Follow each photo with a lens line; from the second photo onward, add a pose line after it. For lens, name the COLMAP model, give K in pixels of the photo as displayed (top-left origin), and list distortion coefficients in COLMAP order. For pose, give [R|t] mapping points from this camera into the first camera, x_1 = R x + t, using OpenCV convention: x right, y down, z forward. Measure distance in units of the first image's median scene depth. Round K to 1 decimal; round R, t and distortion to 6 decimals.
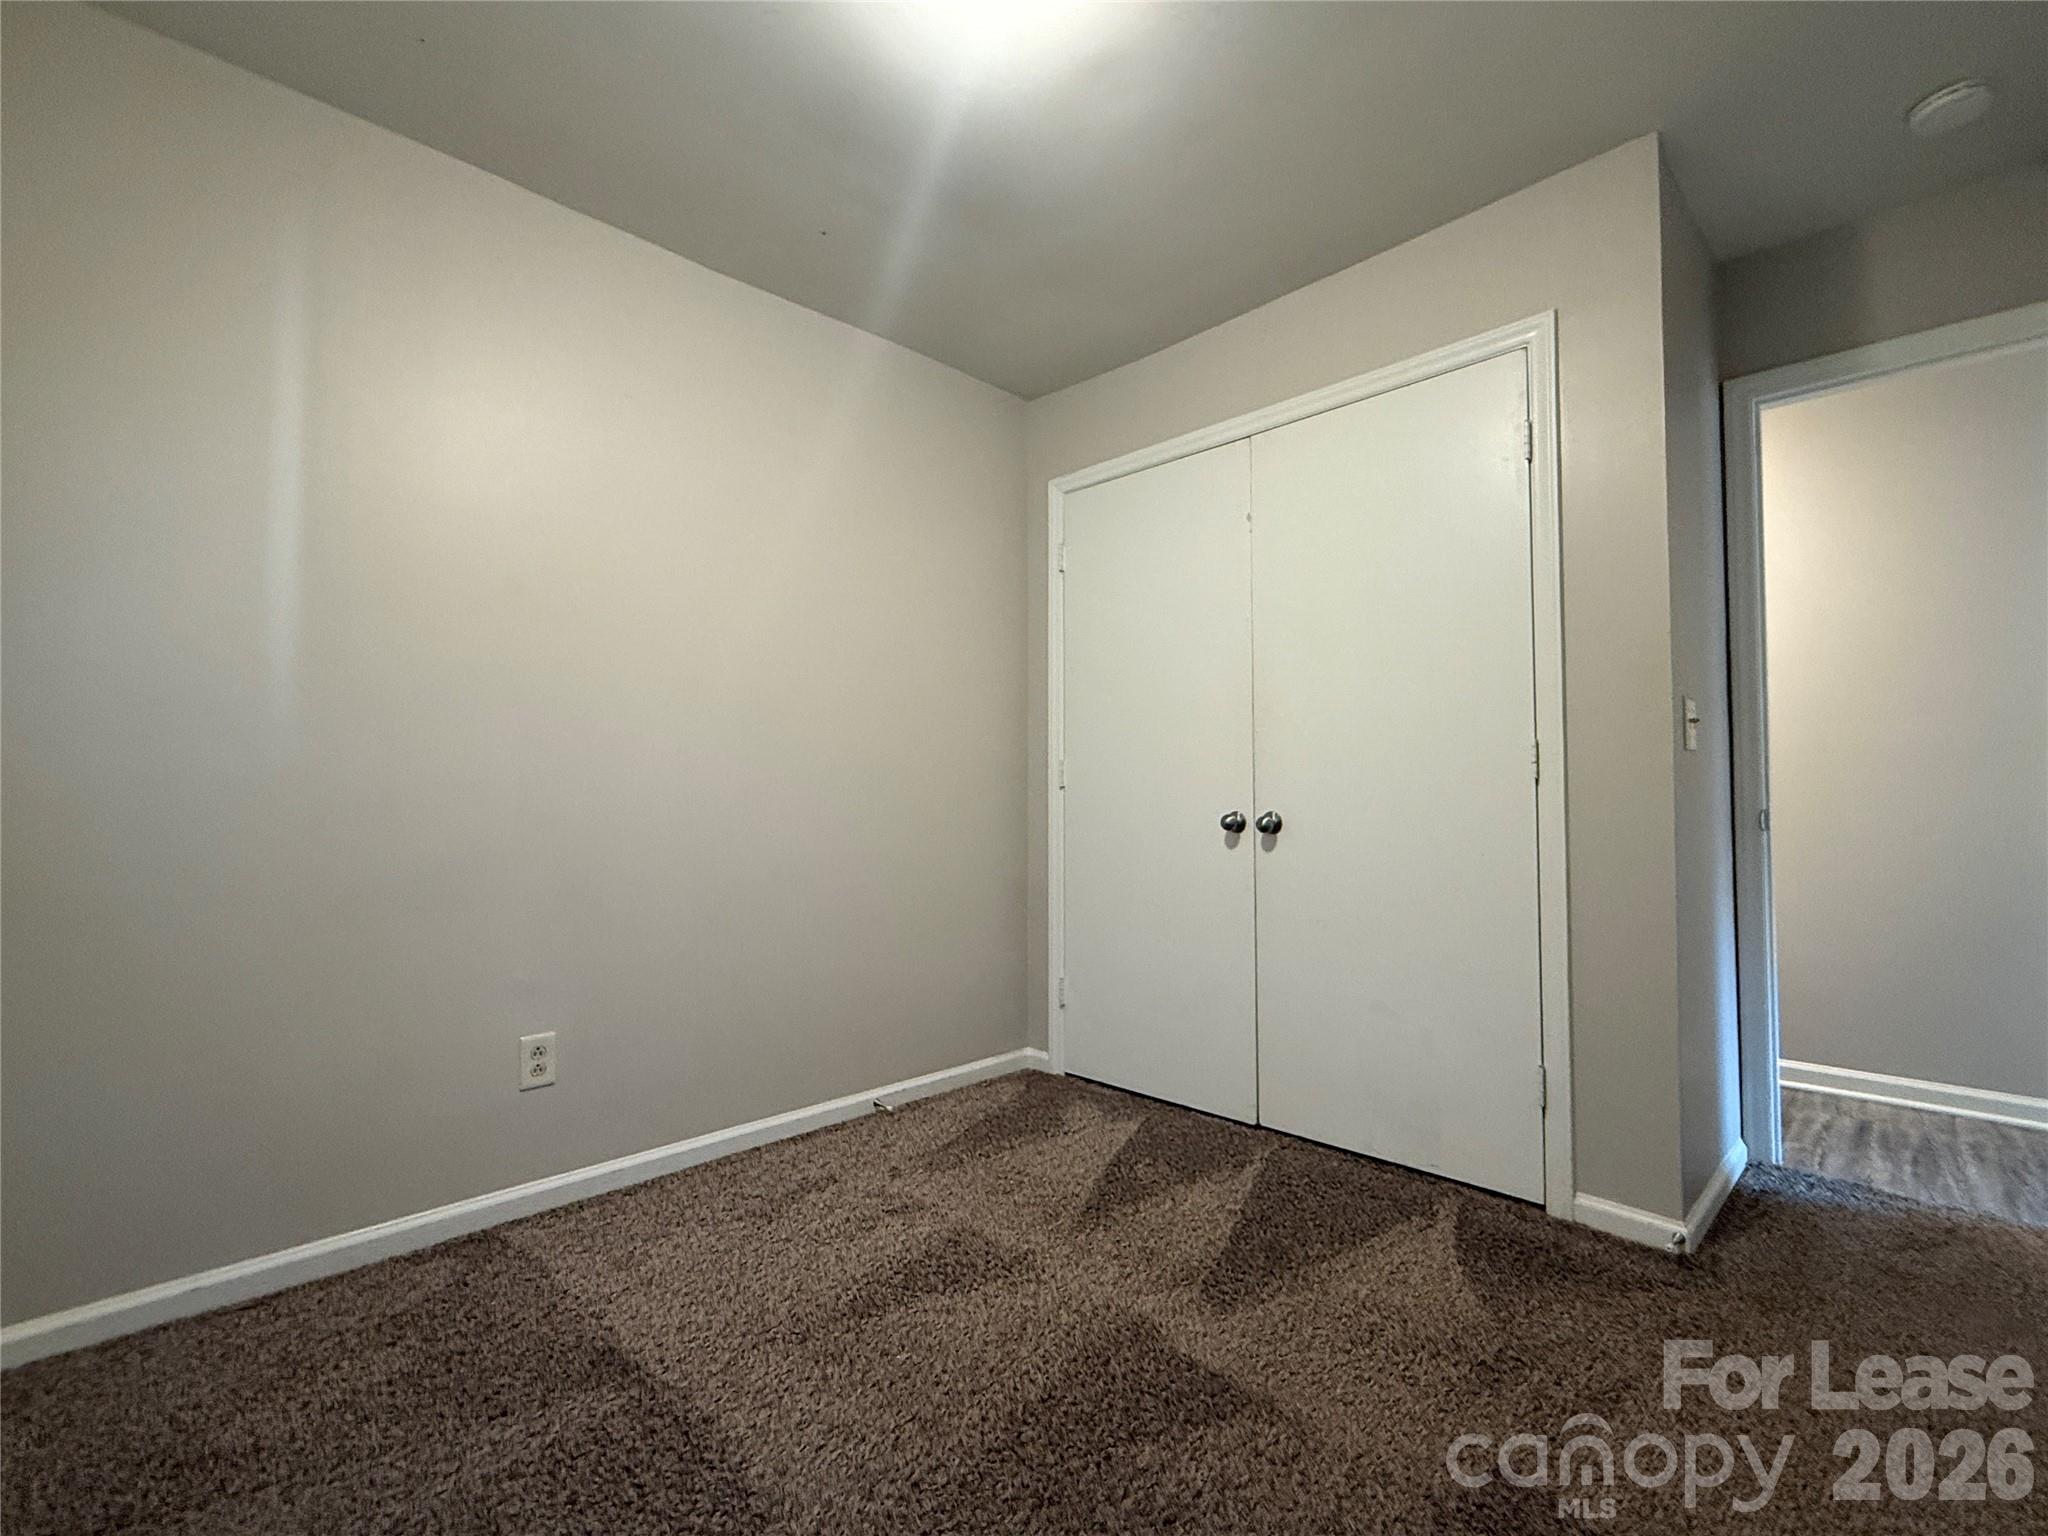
lens RADIAL K [[933.1, 0, 1027.4], [0, 933.1, 767.5], [0, 0, 1]] dist [0.002535, 0.000464]
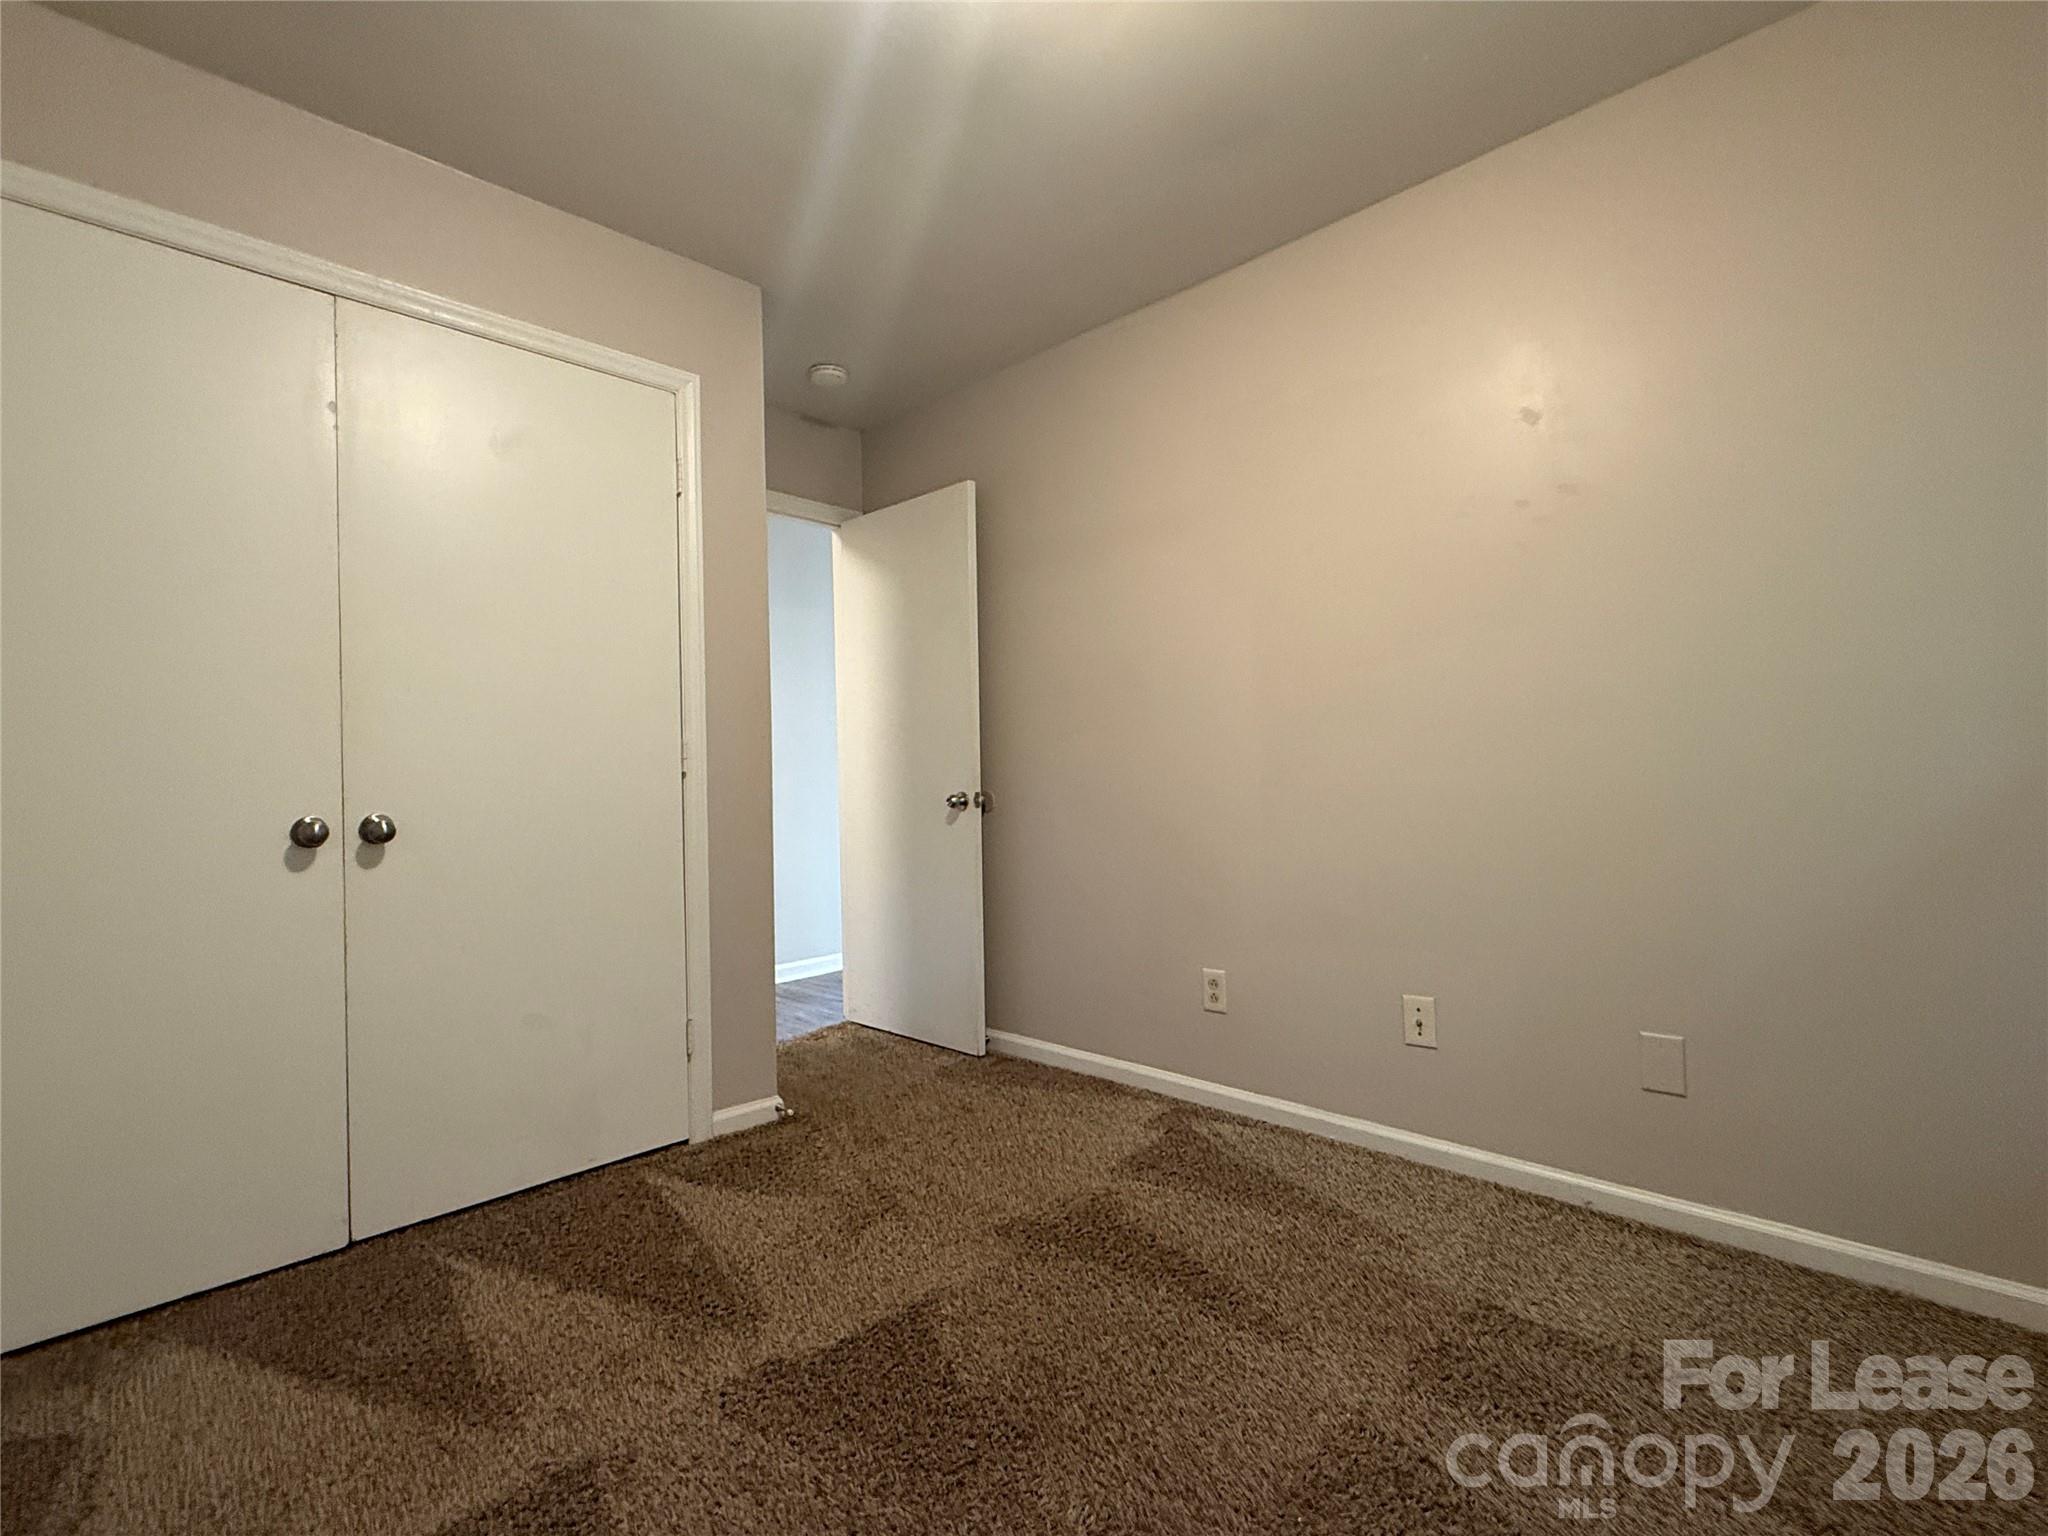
lens RADIAL K [[922.6, 0, 1024.0], [0, 922.6, 768.0], [0, 0, 1]] dist [0.000552, 0.000222]
pose [[-0.015928, 0.014190, 0.999772, -0.604593], [-0.006254, 0.999878, -0.014291, 0.021398], [-0.999854, -0.006480, -0.015837, 0.601704]]
